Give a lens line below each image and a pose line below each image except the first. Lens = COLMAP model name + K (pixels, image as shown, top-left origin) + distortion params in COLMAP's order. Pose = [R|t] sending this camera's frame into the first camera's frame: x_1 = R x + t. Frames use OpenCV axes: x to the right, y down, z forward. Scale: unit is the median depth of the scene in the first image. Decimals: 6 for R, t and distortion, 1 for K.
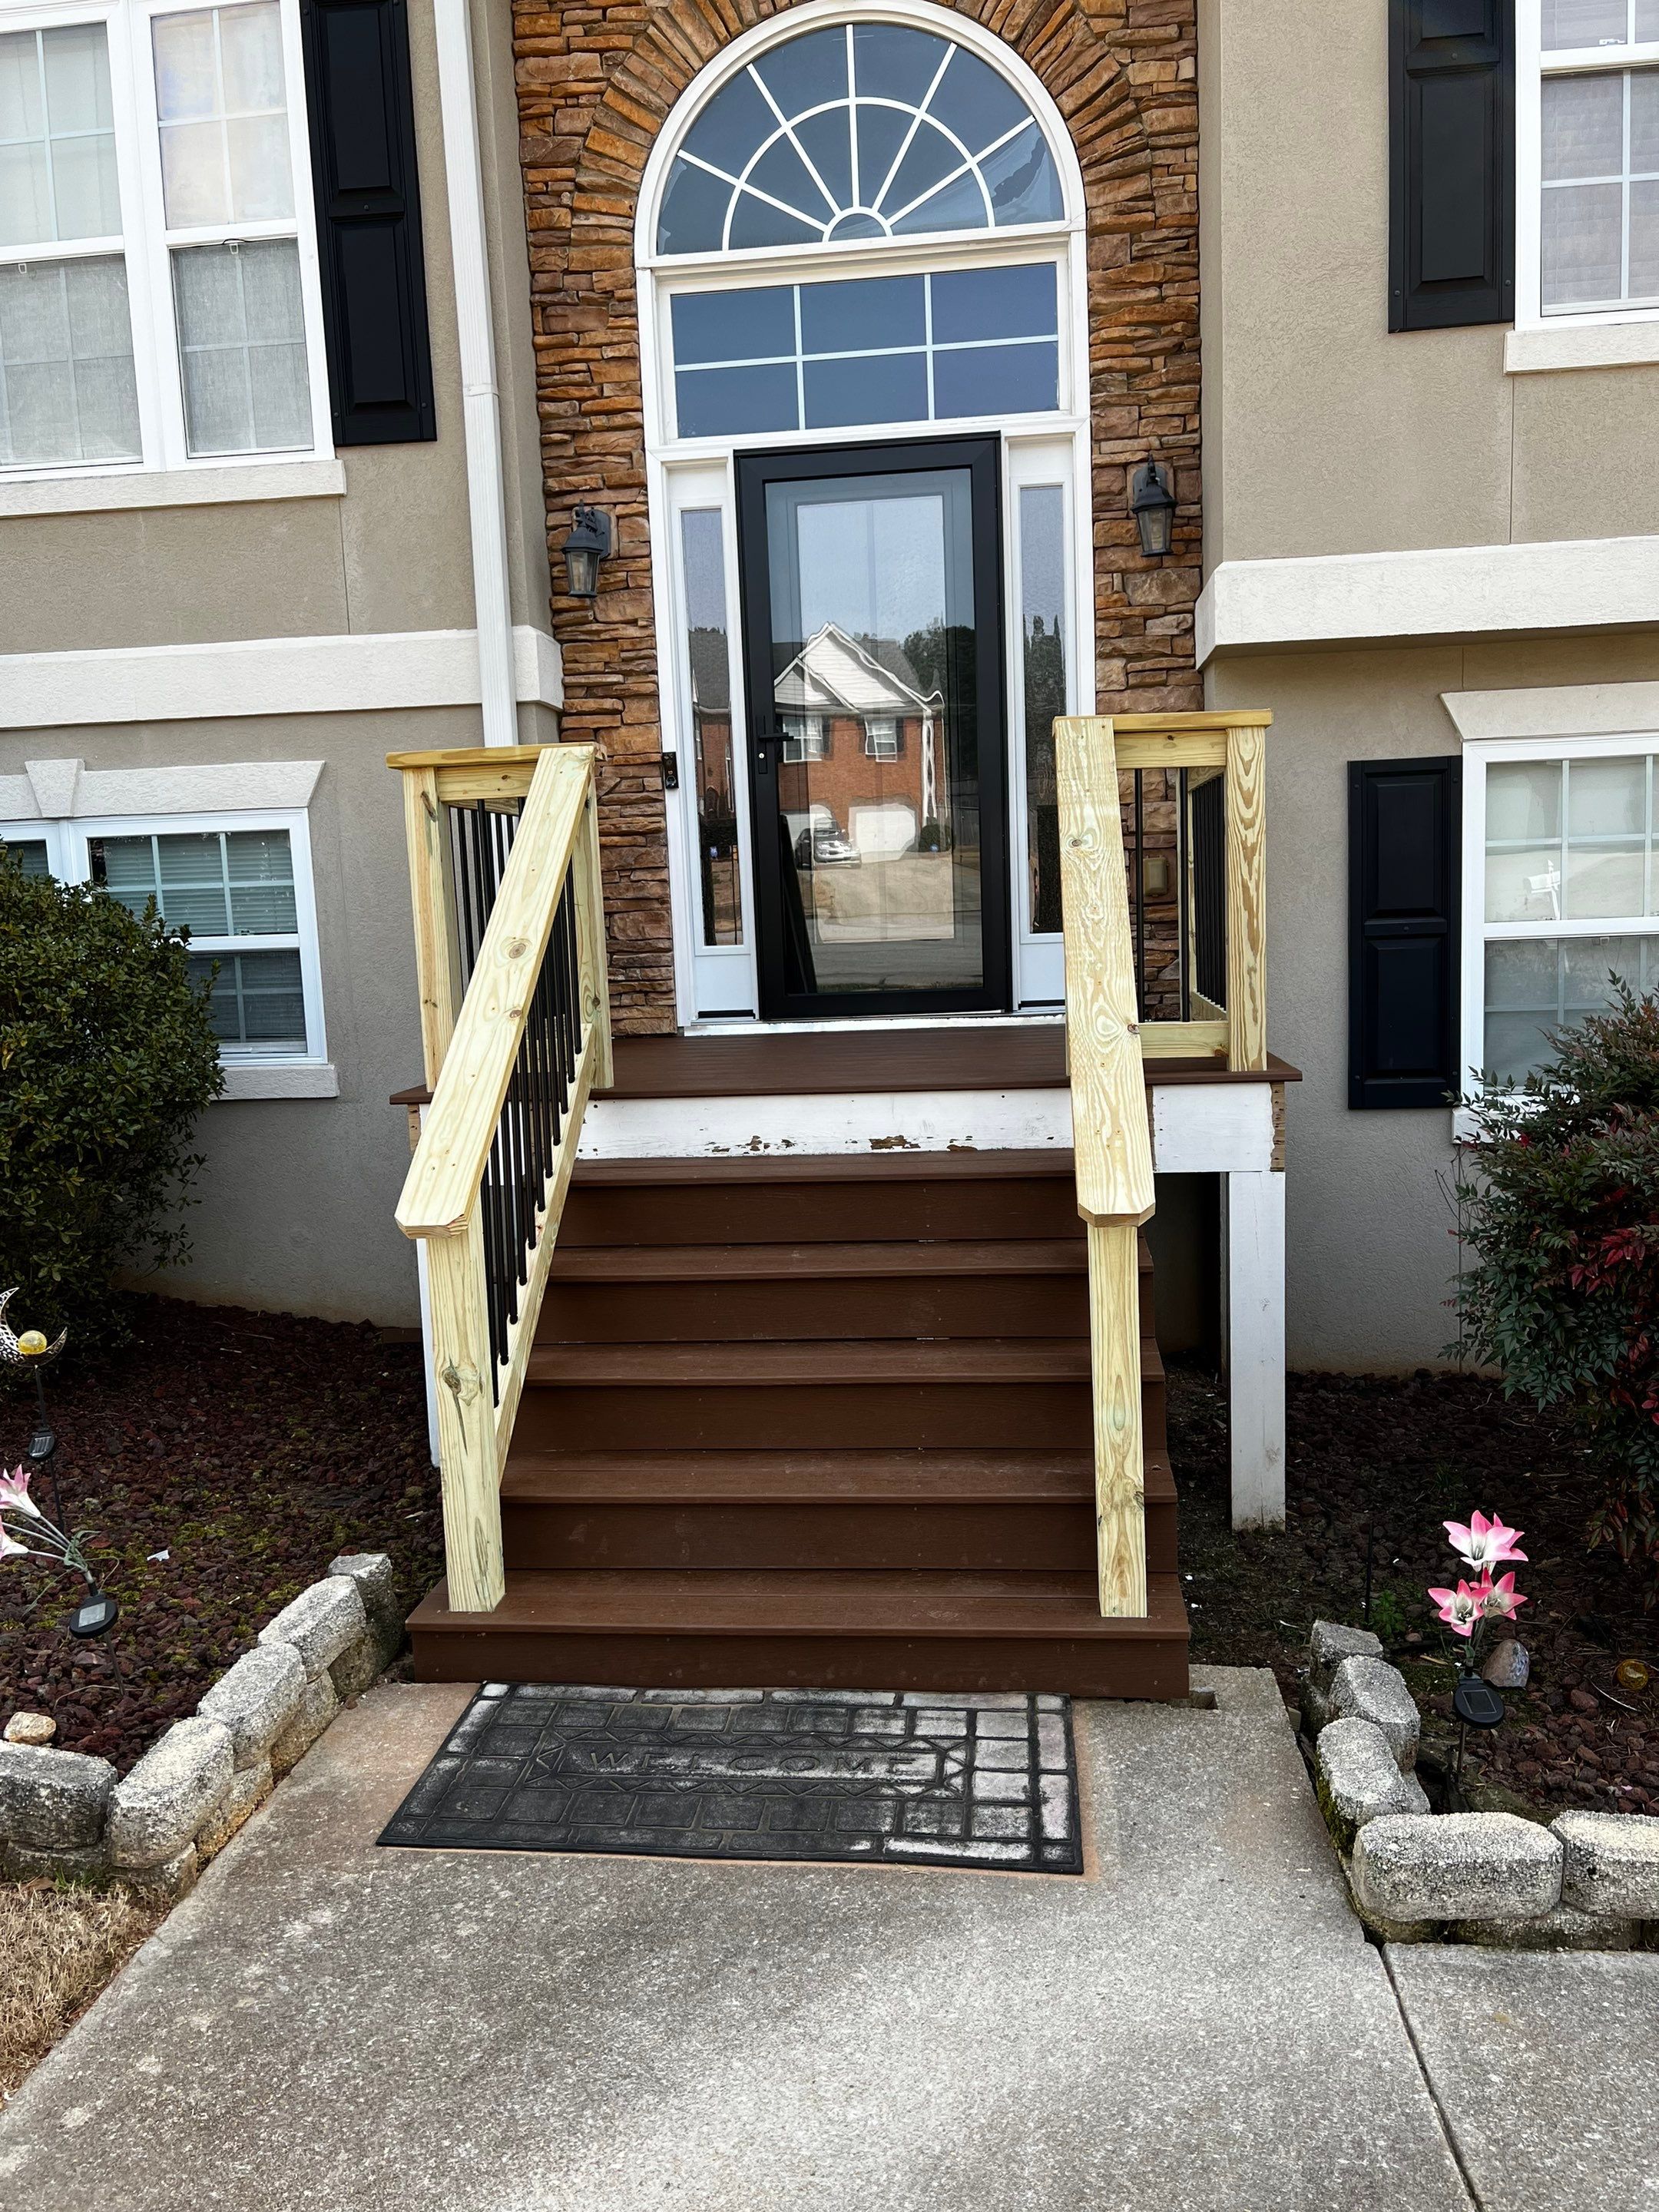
lens RADIAL K [[1654.2, 0, 829.5], [0, 1654.2, 1106.0], [0, 0, 1]] dist [0.054681, -0.060488]
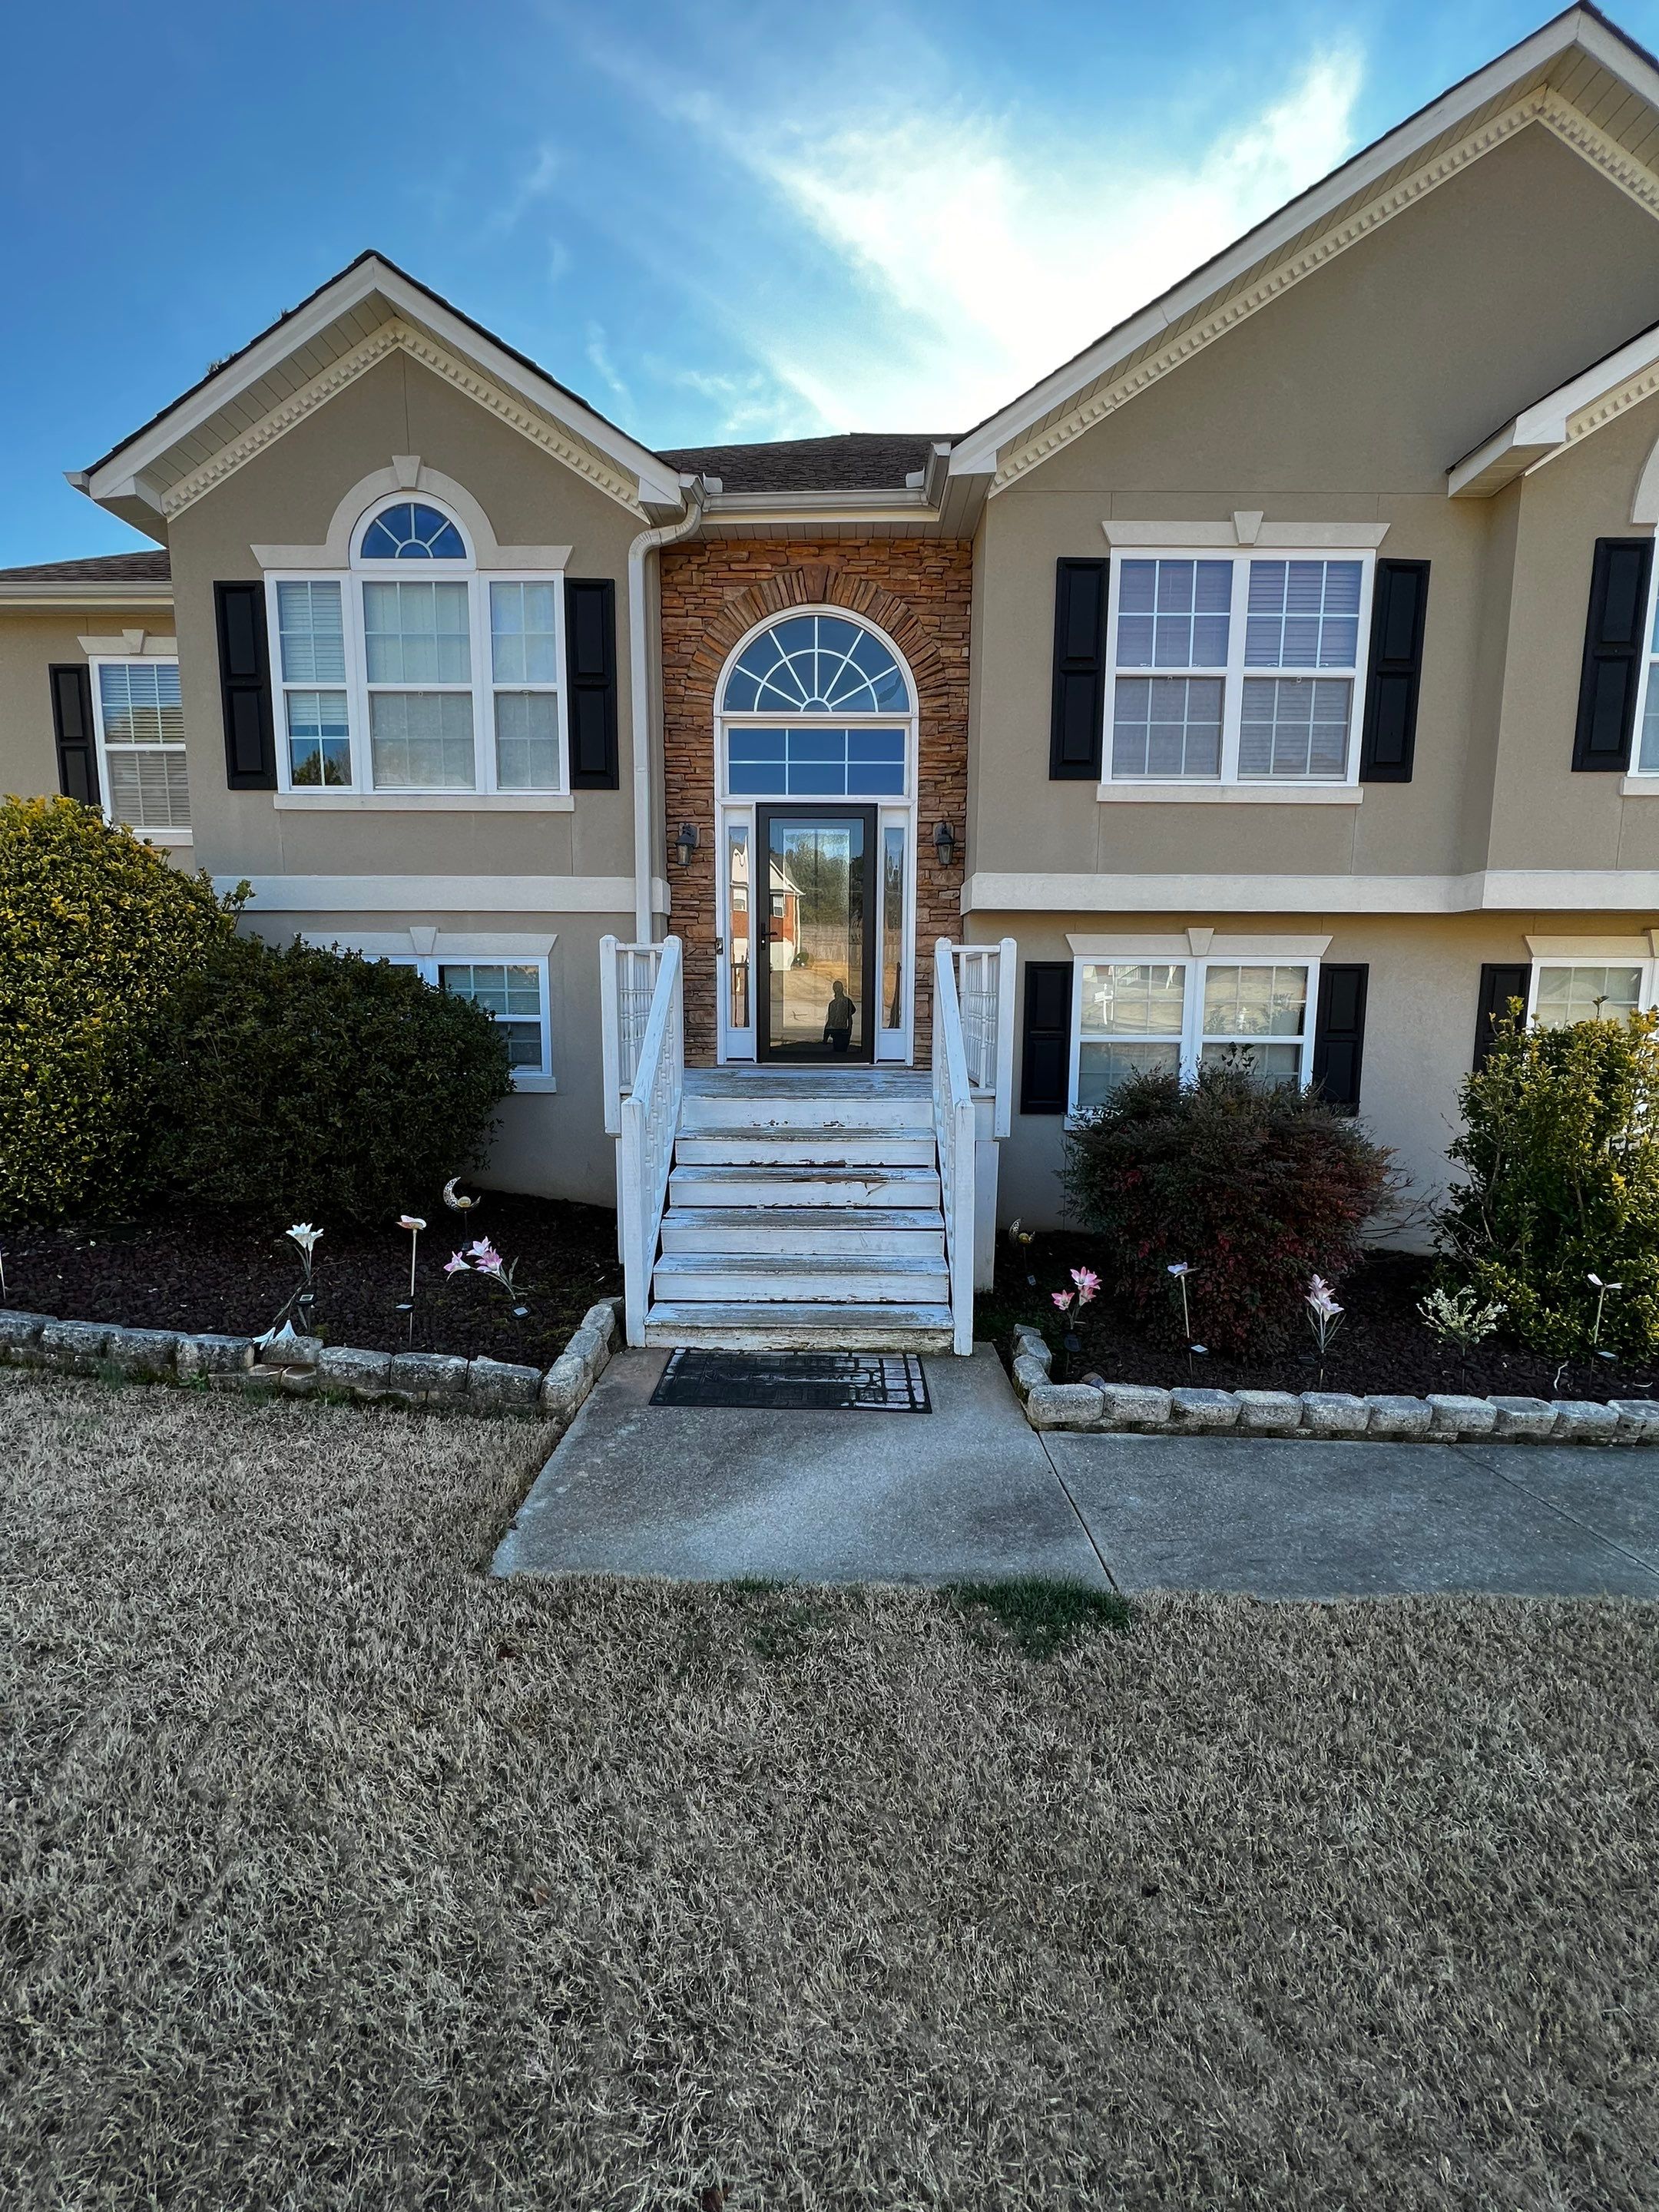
lens RADIAL K [[881.4, 0, 833.8], [0, 881.4, 1095.1], [0, 0, 1]] dist [-0.002064, -0.000025]
pose [[0.993067, 0.034552, 0.112353, -0.073794], [-0.034232, 0.999402, -0.004779, -0.009393], [-0.112451, 0.000899, 0.993657, -0.157403]]
